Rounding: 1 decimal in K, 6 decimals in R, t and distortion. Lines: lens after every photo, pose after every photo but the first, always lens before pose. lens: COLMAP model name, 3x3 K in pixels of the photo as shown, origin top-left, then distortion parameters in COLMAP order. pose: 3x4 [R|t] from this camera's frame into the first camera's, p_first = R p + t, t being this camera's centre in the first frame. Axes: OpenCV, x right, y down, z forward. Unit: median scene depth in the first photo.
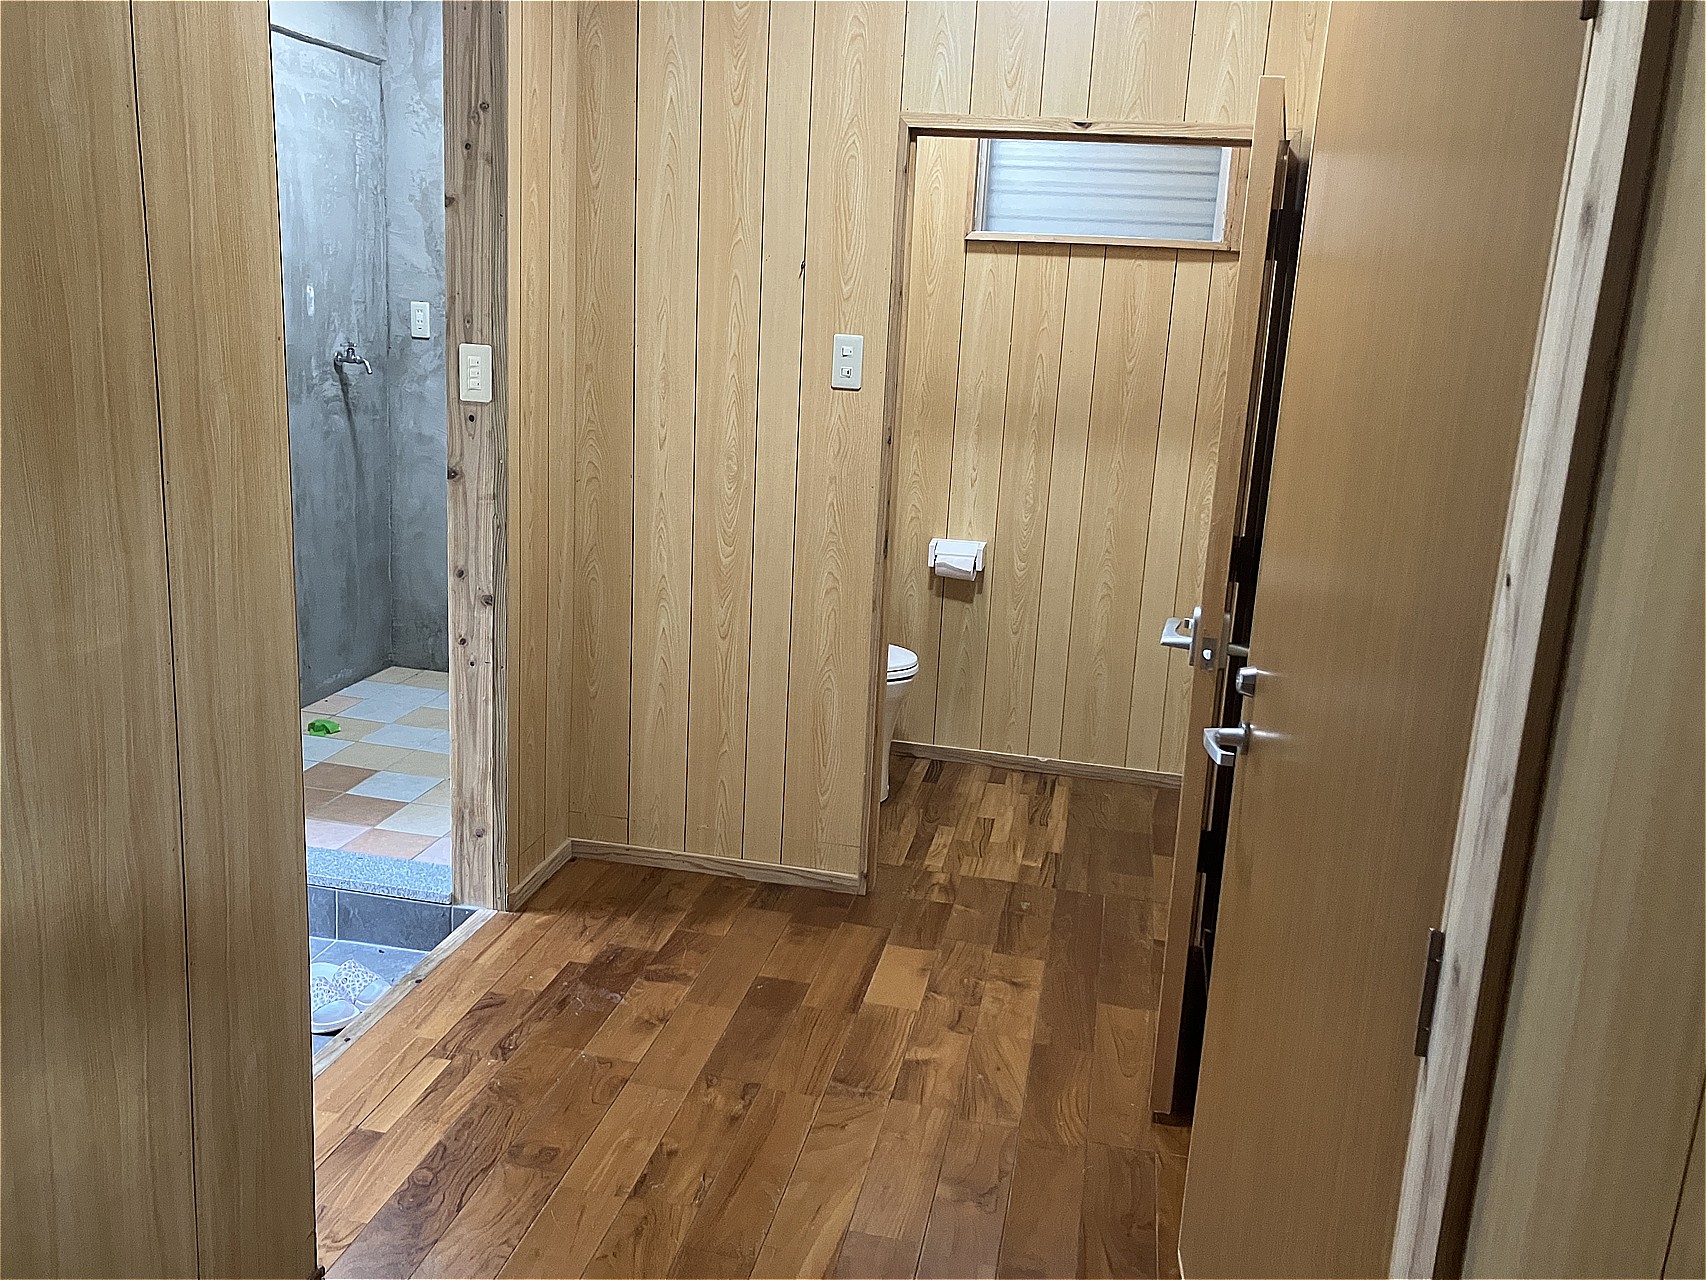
lens RADIAL K [[1390.2, 0, 851.6], [0, 1390.2, 622.7], [0, 0, 1]] dist [-0.001033, -0.007770]
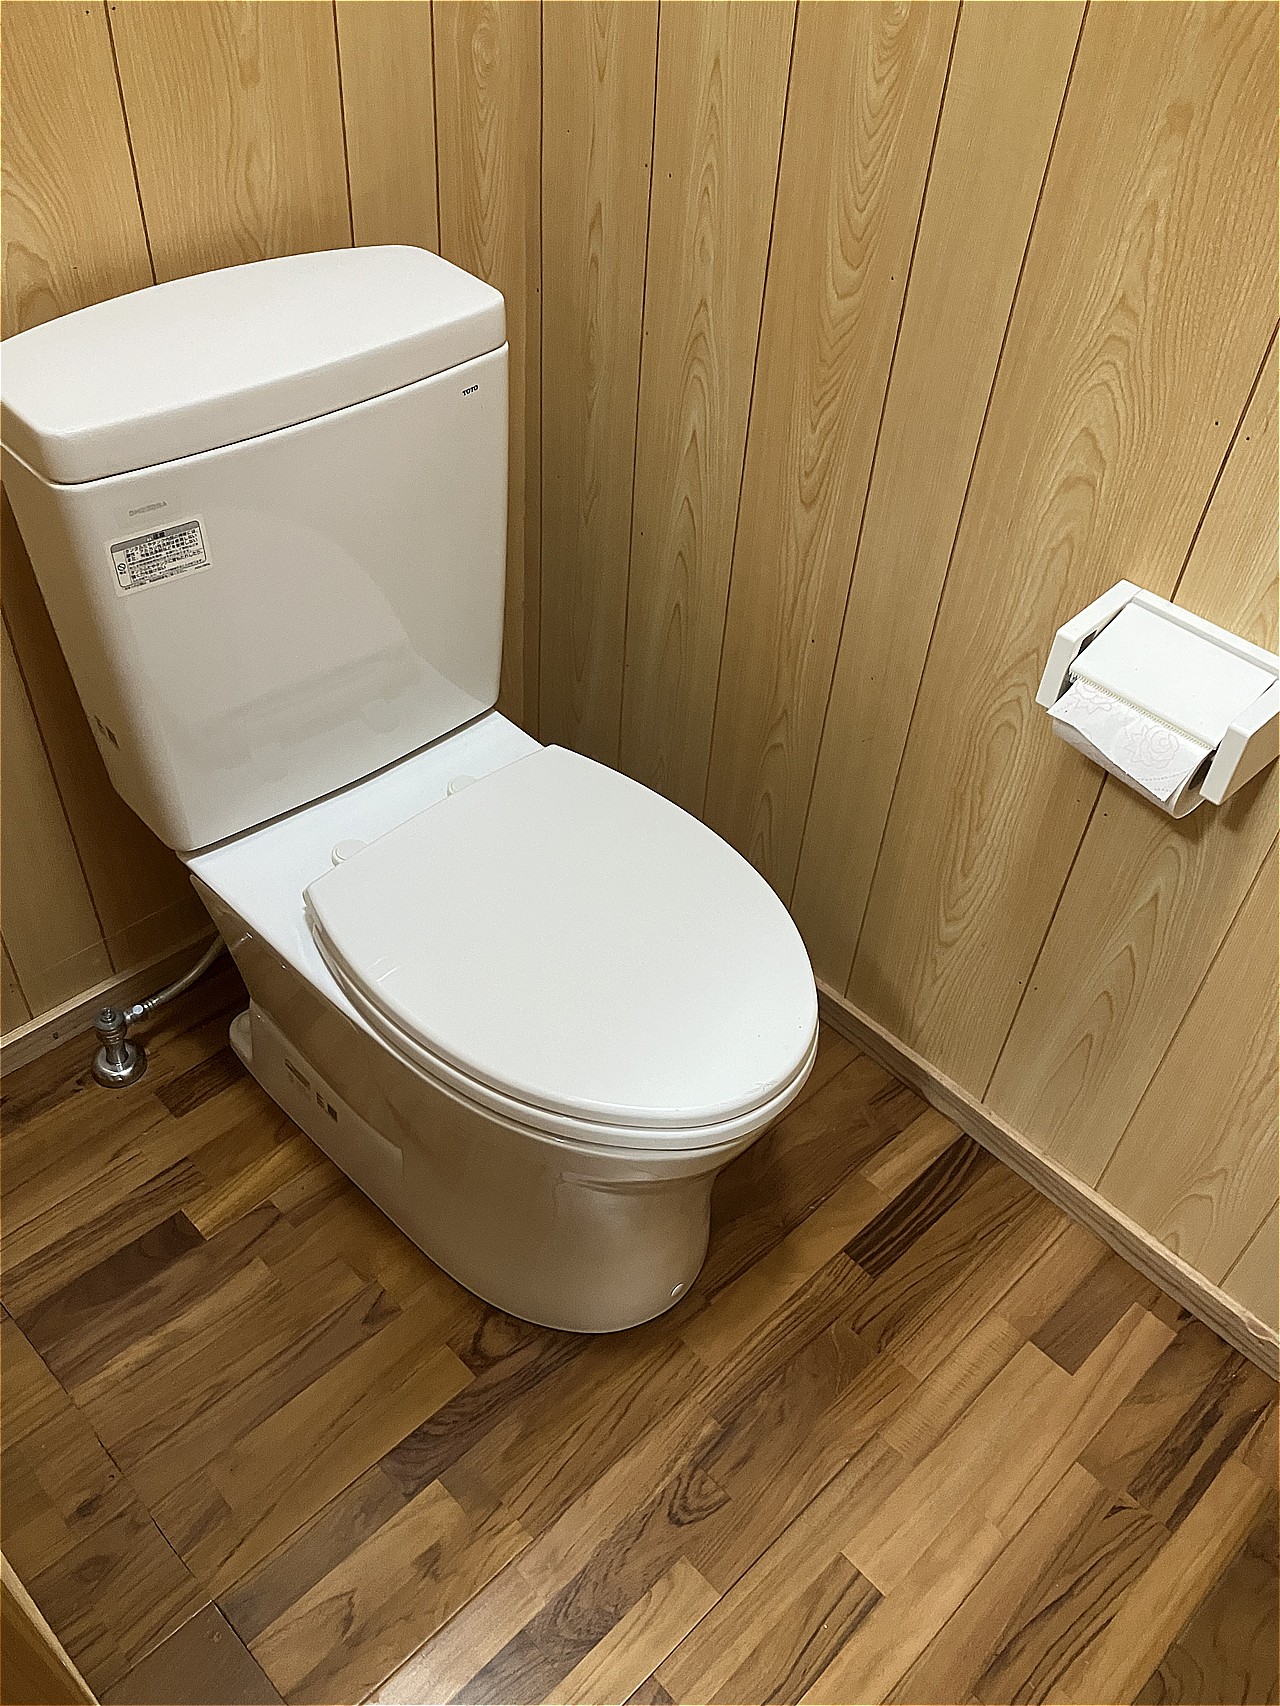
lens RADIAL K [[1390.2, 0, 640.0], [0, 1390.2, 853.0], [0, 0, 1]] dist [-0.001033, -0.007770]
pose [[0.822418, 0.393245, -0.411080, 0.111993], [-0.138492, 0.839268, 0.525784, -0.143496], [0.551768, -0.375483, 0.744691, 0.745375]]
